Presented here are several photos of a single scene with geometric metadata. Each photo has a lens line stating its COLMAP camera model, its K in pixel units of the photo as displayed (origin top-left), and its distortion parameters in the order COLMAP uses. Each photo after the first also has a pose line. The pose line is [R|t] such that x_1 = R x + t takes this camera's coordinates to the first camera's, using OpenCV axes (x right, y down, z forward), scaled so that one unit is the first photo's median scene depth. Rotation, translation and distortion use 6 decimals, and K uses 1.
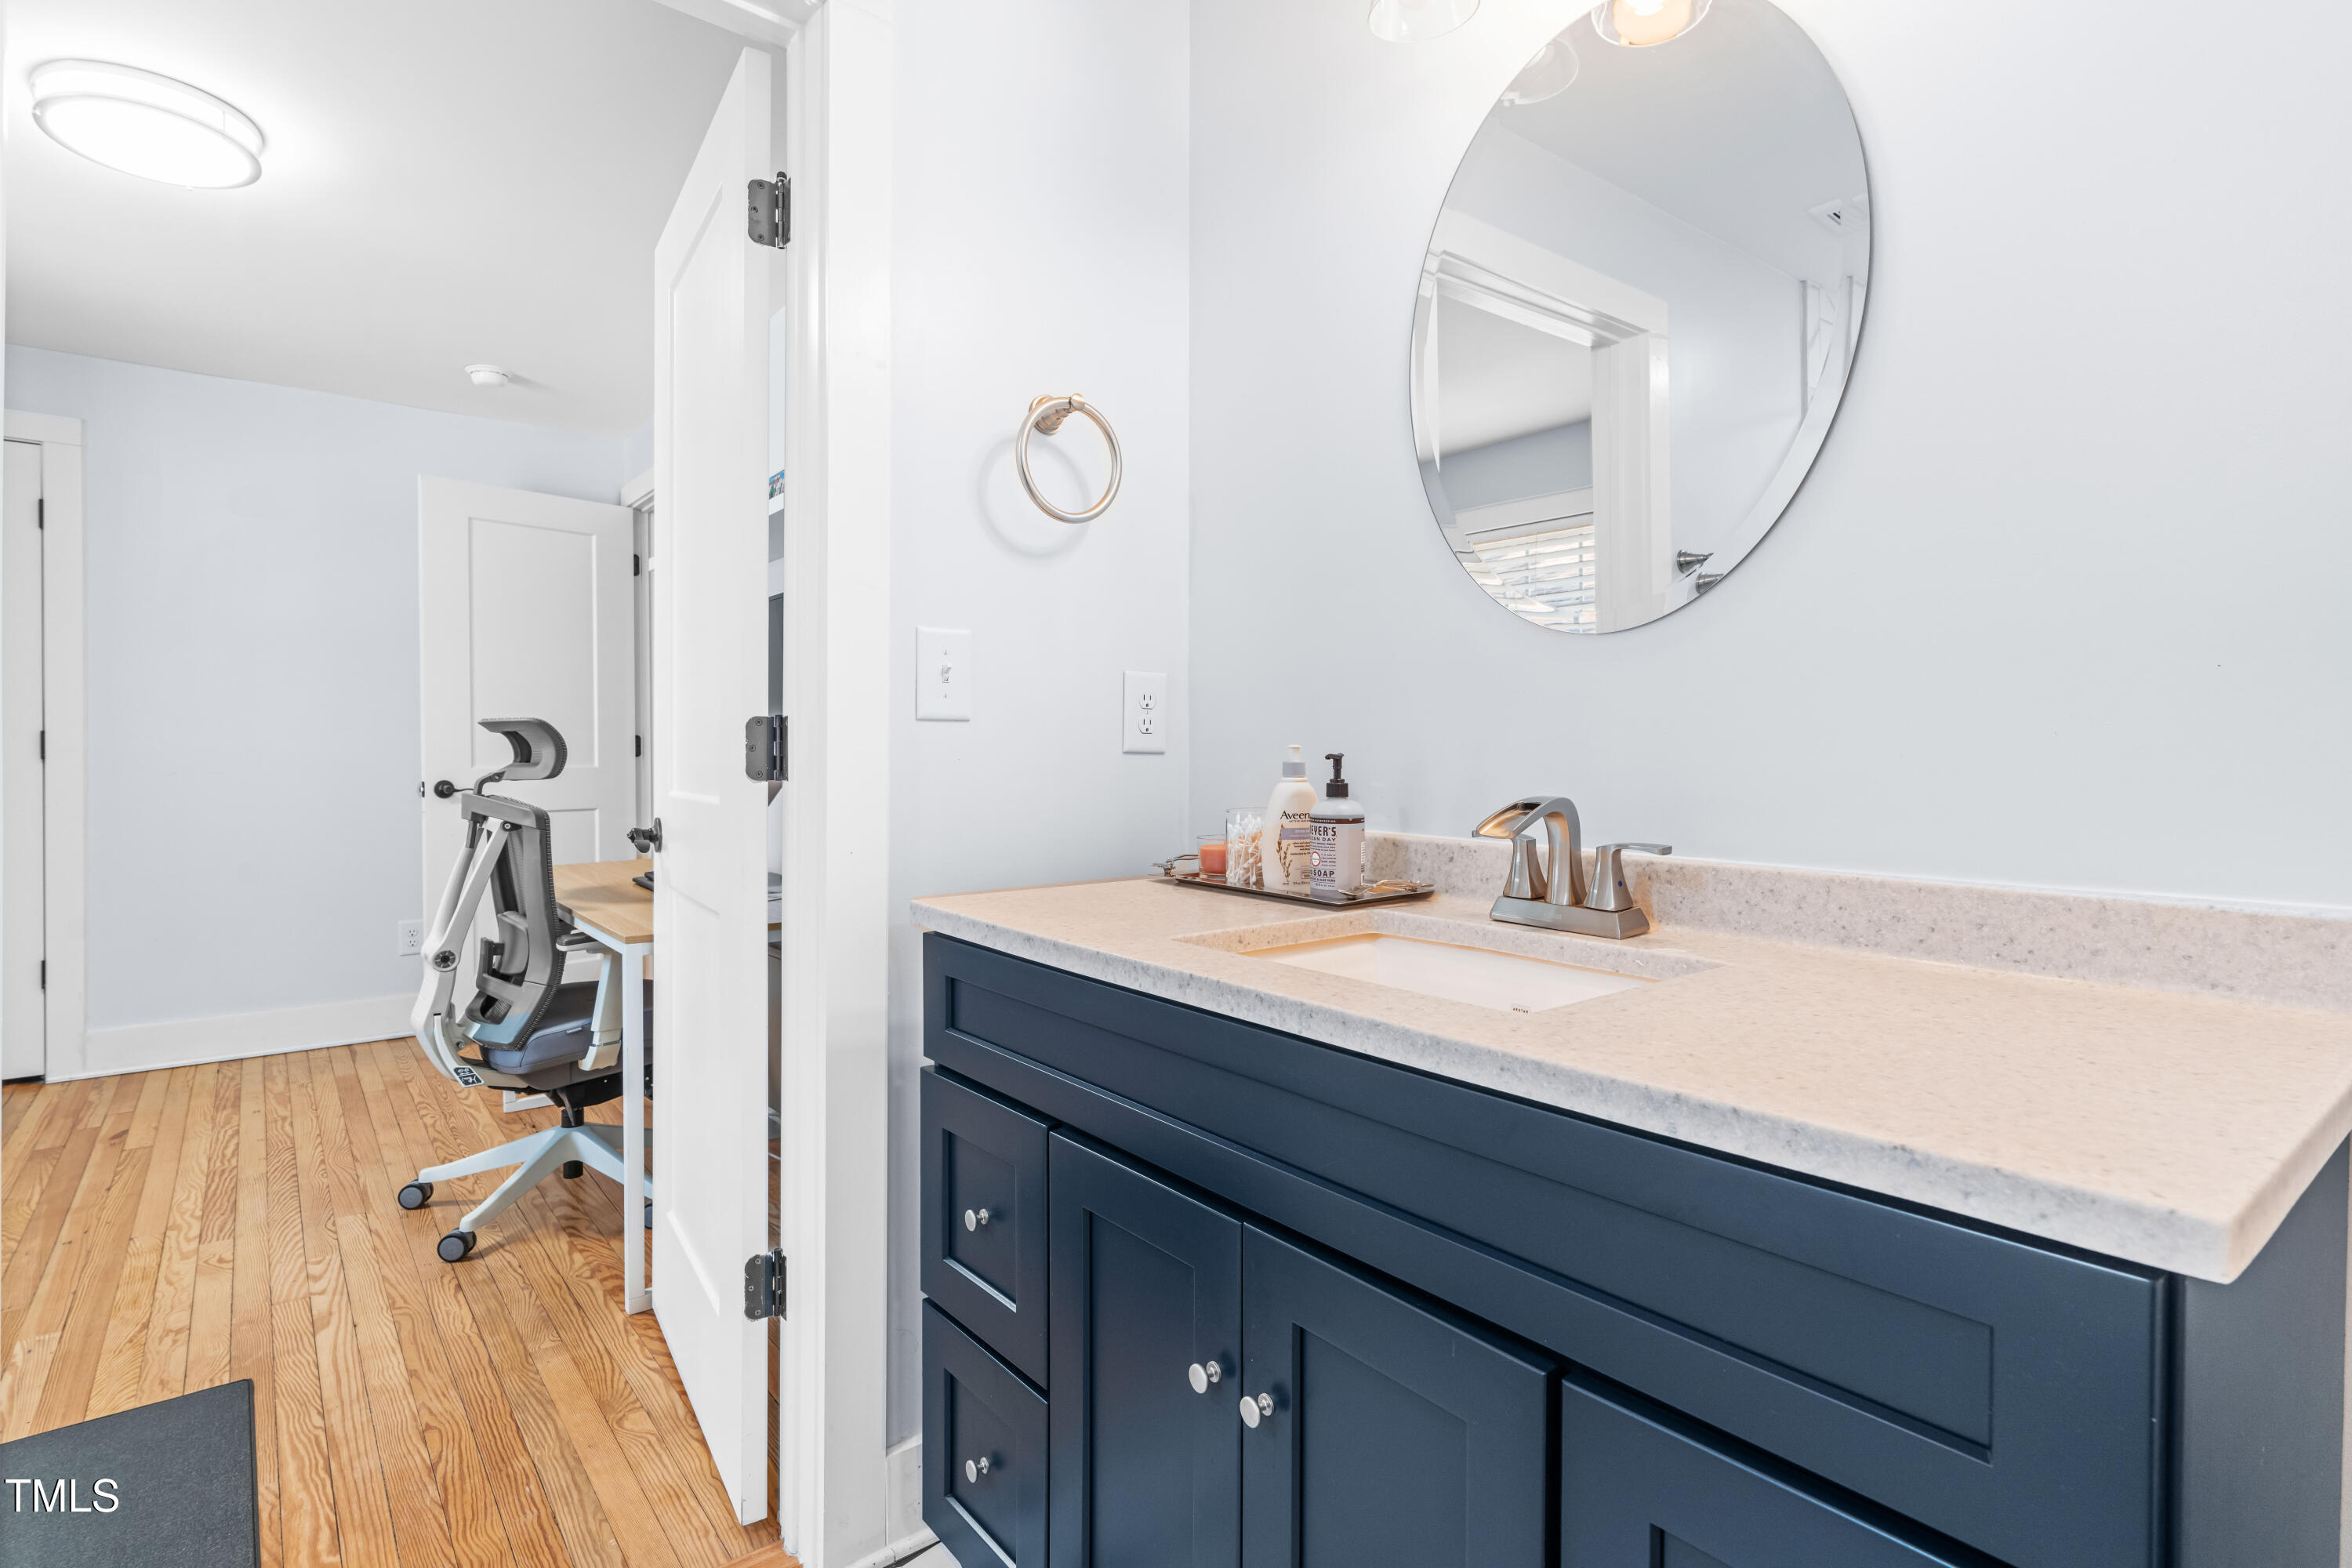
lens RADIAL K [[1157.8, 0, 1176.0], [0, 1157.8, 784.0], [0, 0, 1]] dist [-0.000848, 0.000480]
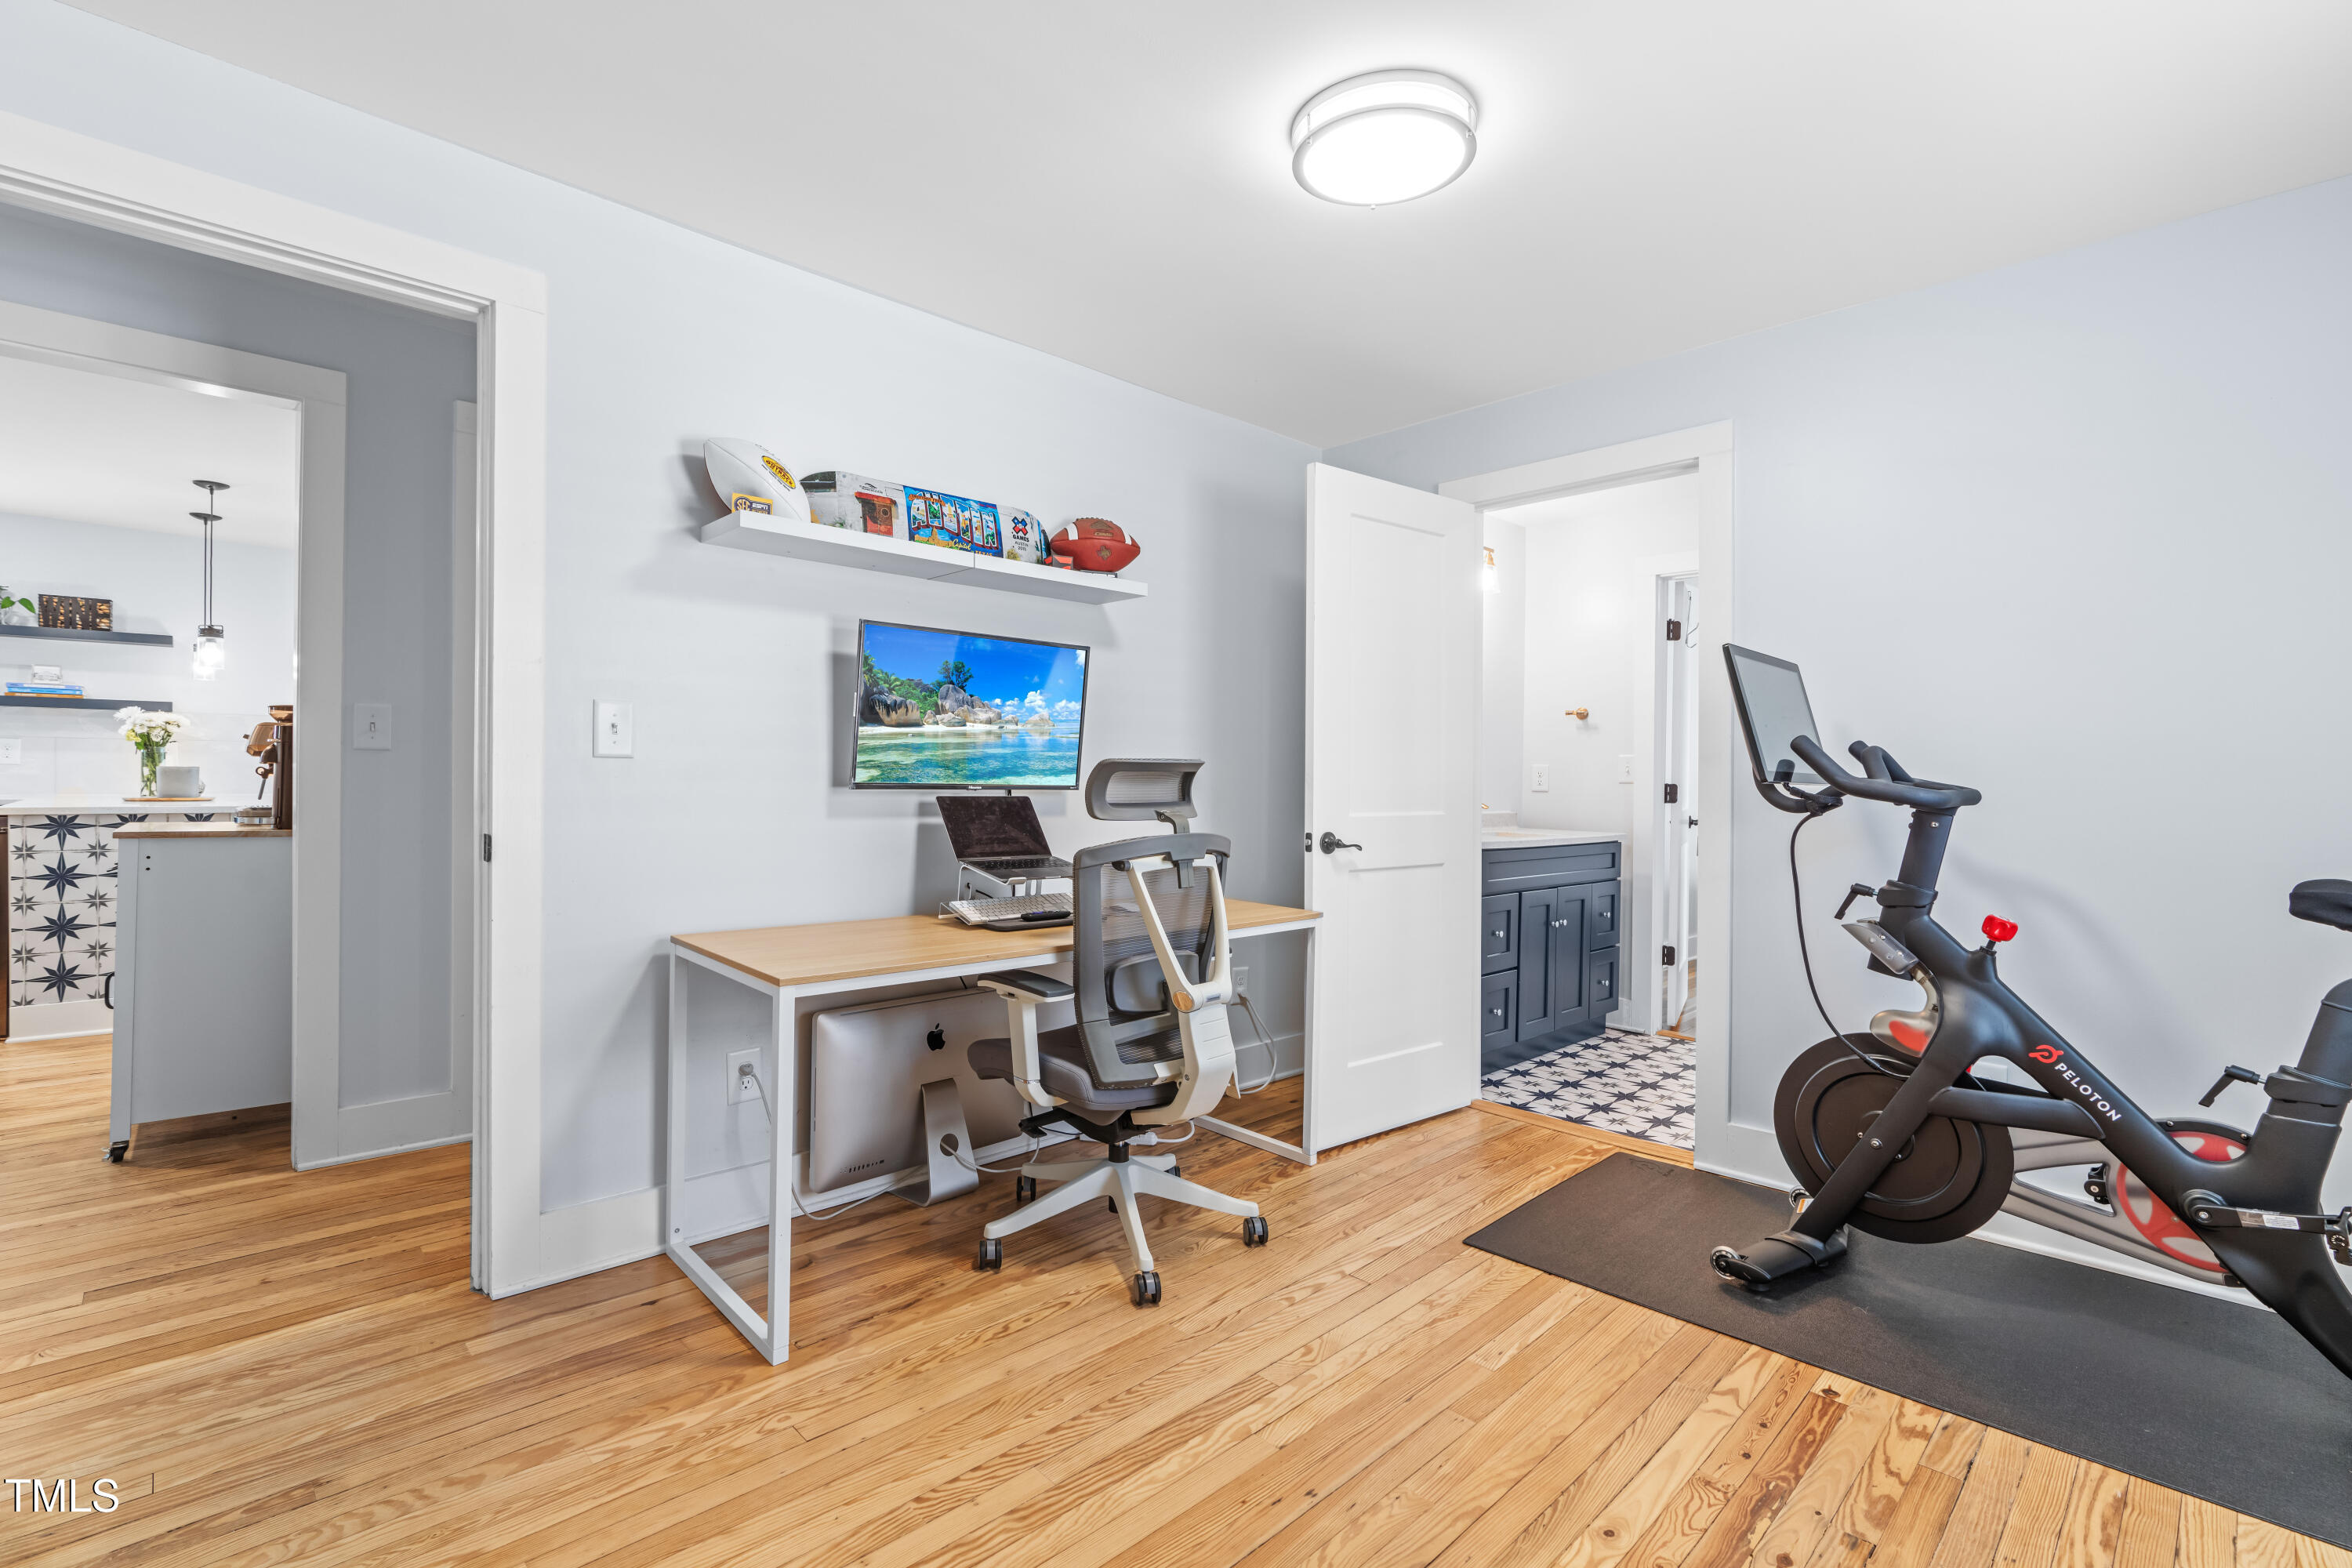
lens RADIAL K [[1066.4, 0, 1178.7], [0, 1066.4, 763.3], [0, 0, 1]] dist [-0.012620, 0.005842]
pose [[-0.095404, -0.000397, 0.995439, -1.668384], [0.007605, 0.999970, 0.001128, -0.057998], [-0.995410, 0.007678, -0.095399, 1.188266]]
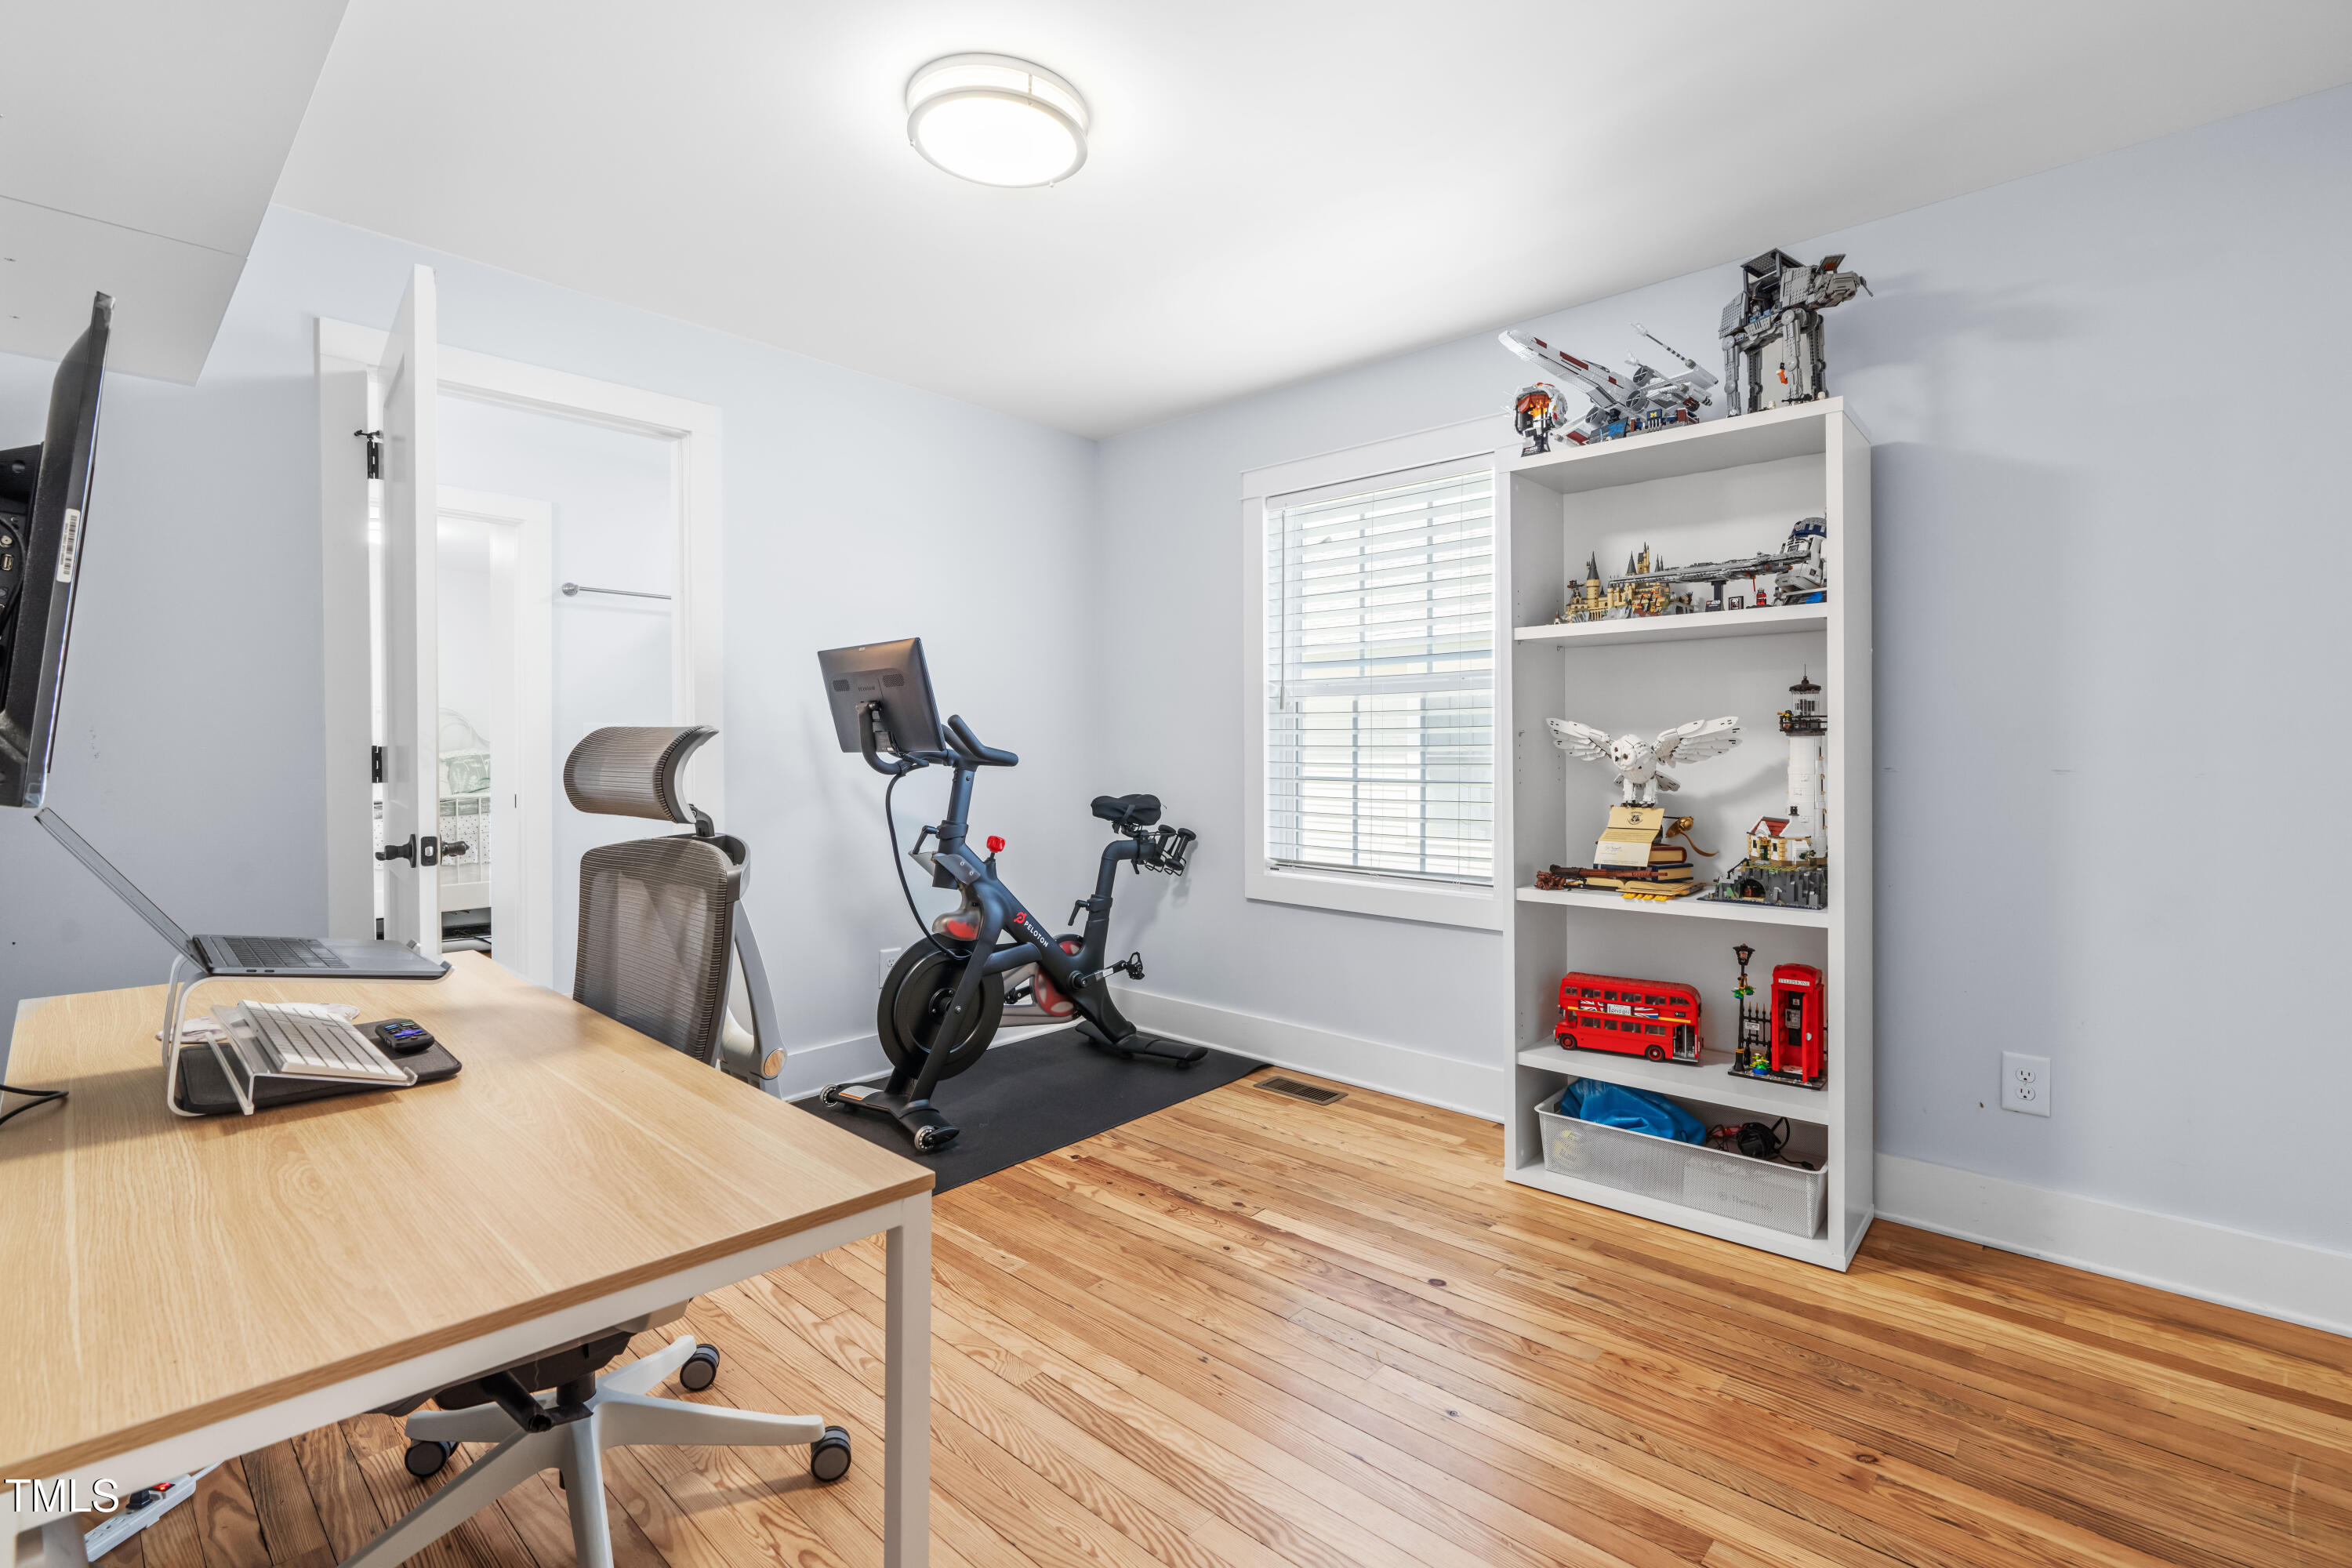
lens RADIAL K [[1066.4, 0, 1178.7], [0, 1066.4, 763.3], [0, 0, 1]] dist [-0.012620, 0.005842]
pose [[-0.989138, -0.003026, -0.146960, -0.859691], [-0.007147, 0.999596, 0.027519, -0.055142], [0.146818, 0.028270, -0.988760, 1.812843]]
